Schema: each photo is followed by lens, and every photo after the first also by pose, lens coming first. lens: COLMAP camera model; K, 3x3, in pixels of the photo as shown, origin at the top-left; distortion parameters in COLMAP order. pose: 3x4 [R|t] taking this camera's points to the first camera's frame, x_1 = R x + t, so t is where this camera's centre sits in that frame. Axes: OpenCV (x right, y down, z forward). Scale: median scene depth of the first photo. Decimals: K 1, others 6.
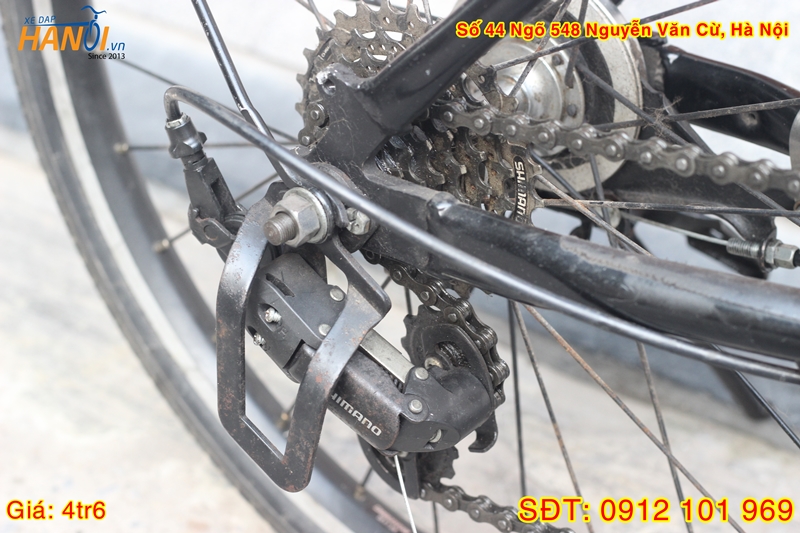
lens RADIAL K [[1910.2, 0, 400.0], [0, 1910.2, 266.5], [0, 0, 1]] dist [-0.099727, -0.130594]
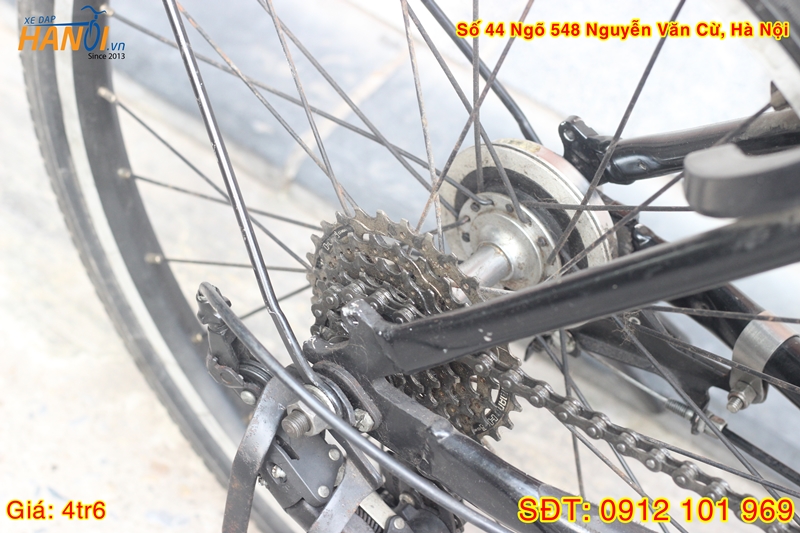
lens RADIAL K [[1910.2, 0, 400.0], [0, 1910.2, 266.5], [0, 0, 1]] dist [-0.099727, -0.130594]
pose [[0.991316, 0.088017, 0.097705, -0.109481], [-0.111980, 0.954537, 0.276259, -0.393476], [-0.068947, -0.284800, 0.956104, -0.078788]]
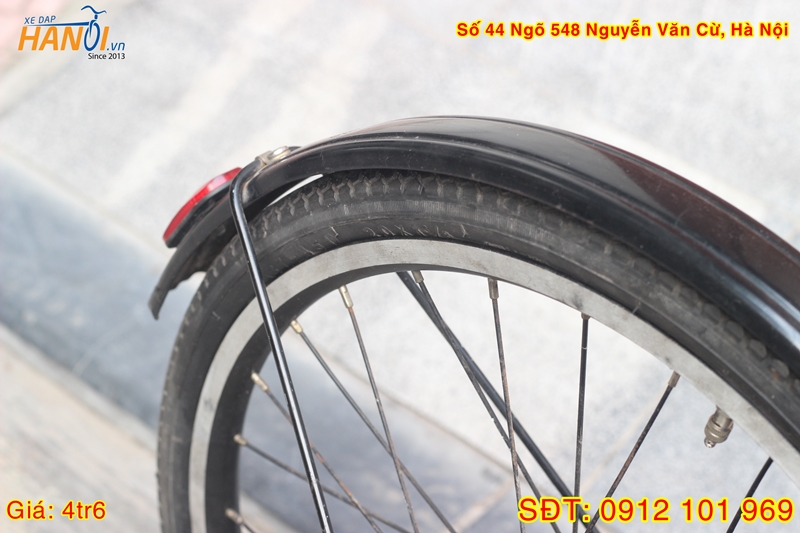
lens RADIAL K [[1910.2, 0, 400.0], [0, 1910.2, 266.5], [0, 0, 1]] dist [-0.099727, -0.130594]
pose [[0.987916, 0.152686, 0.026630, -0.134211], [-0.154284, 0.985175, 0.075011, -0.431181], [-0.014782, -0.078213, 0.996827, -0.186933]]
